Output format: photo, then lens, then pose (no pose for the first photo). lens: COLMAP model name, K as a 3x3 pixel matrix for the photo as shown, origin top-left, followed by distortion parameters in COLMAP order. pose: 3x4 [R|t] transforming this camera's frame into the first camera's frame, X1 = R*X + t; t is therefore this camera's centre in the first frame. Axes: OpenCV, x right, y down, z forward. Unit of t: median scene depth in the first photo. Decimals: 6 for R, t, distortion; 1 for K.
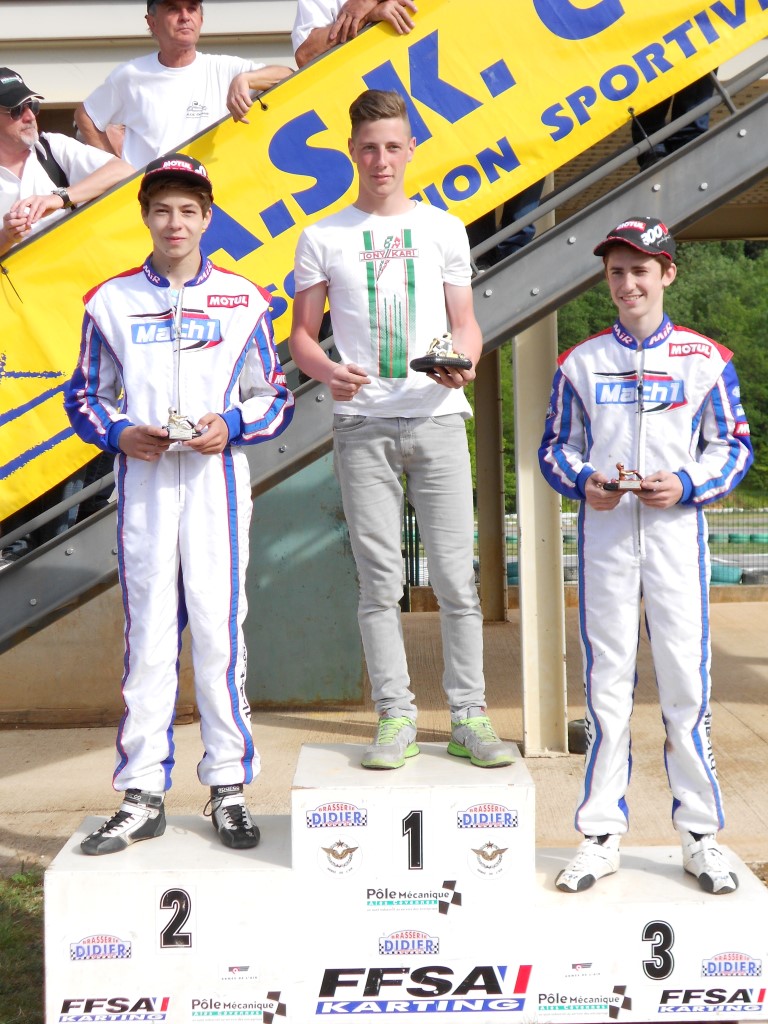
lens RADIAL K [[1662.4, 0, 399.5], [0, 1662.4, 571.3], [0, 0, 1]] dist [0.052281, 0.000000]
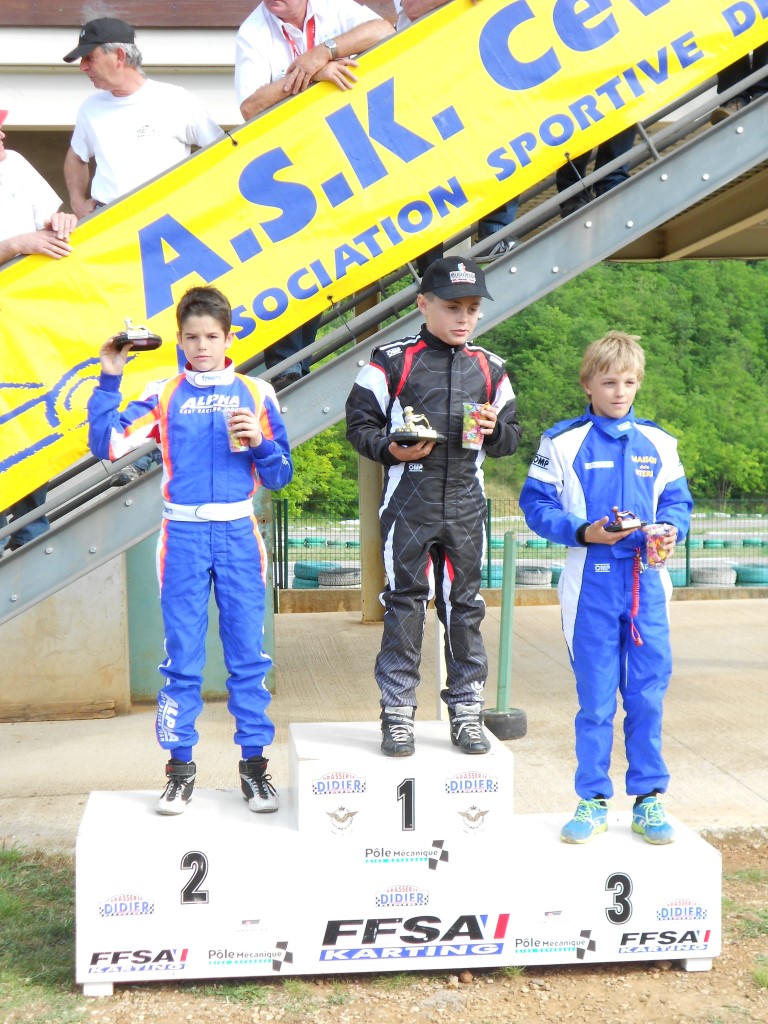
lens RADIAL K [[1662.4, 0, 383.0], [0, 1662.4, 570.0], [0, 0, 1]] dist [0.052281, 0.000000]
pose [[0.995493, -0.000091, 0.094837, -0.088981], [0.000532, 0.999989, -0.004628, 0.005940], [-0.094836, 0.004657, 0.995482, -0.094987]]
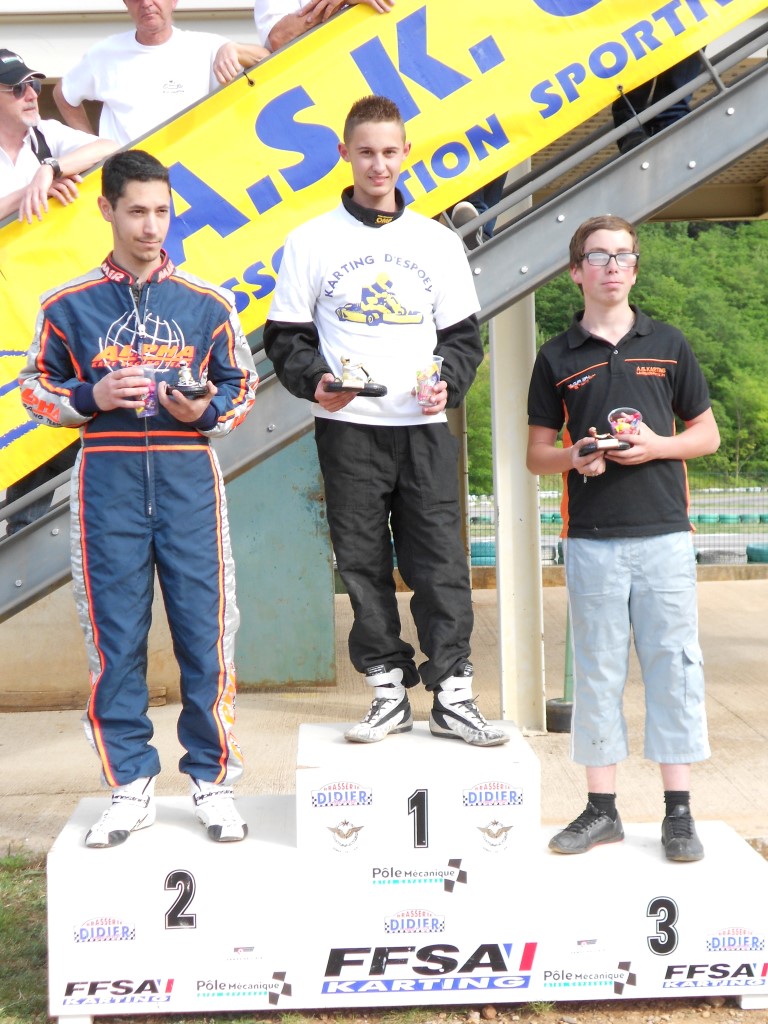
lens RADIAL K [[1662.4, 0, 396.4], [0, 1662.4, 568.3], [0, 0, 1]] dist [0.052281, 0.000000]
pose [[0.999477, -0.004587, 0.032004, -0.028264], [0.004302, 0.999950, 0.008987, 0.001748], [-0.032044, -0.008845, 0.999447, 0.003244]]
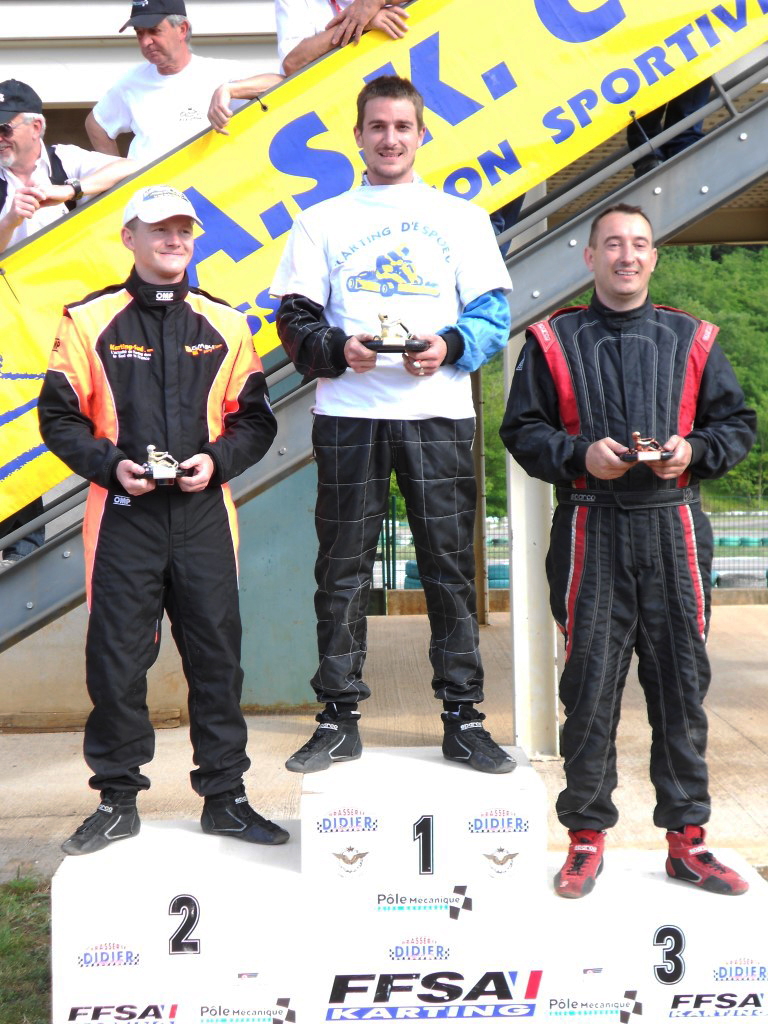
lens RADIAL K [[1662.4, 0, 398.5], [0, 1662.4, 569.3], [0, 0, 1]] dist [0.052281, 0.000000]
pose [[0.999807, 0.000694, 0.019624, -0.020680], [-0.000633, 0.999995, -0.003134, -0.000080], [-0.019626, 0.003121, 0.999803, 0.004227]]
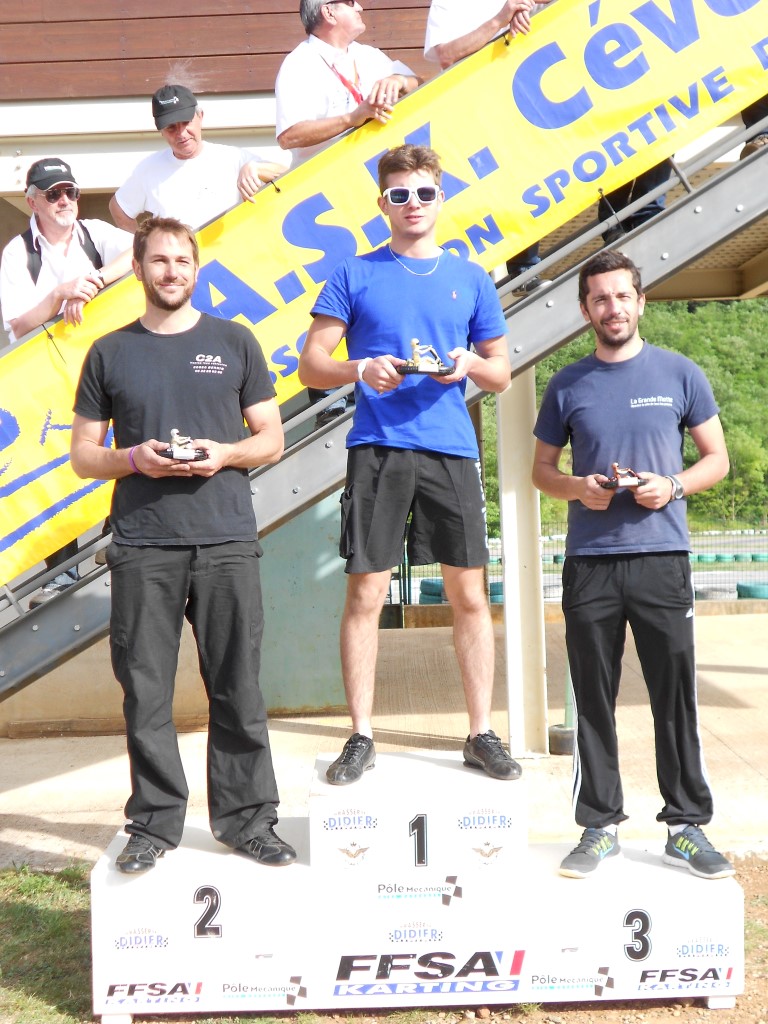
lens RADIAL K [[1452.9, 0, 395.9], [0, 1452.9, 570.8], [0, 0, 1]] dist [-0.011462, 0.000000]
pose [[0.999942, -0.010166, 0.003623, -0.006869], [0.010210, 0.999872, -0.012304, -0.006235], [-0.003498, 0.012340, 0.999918, 0.015673]]
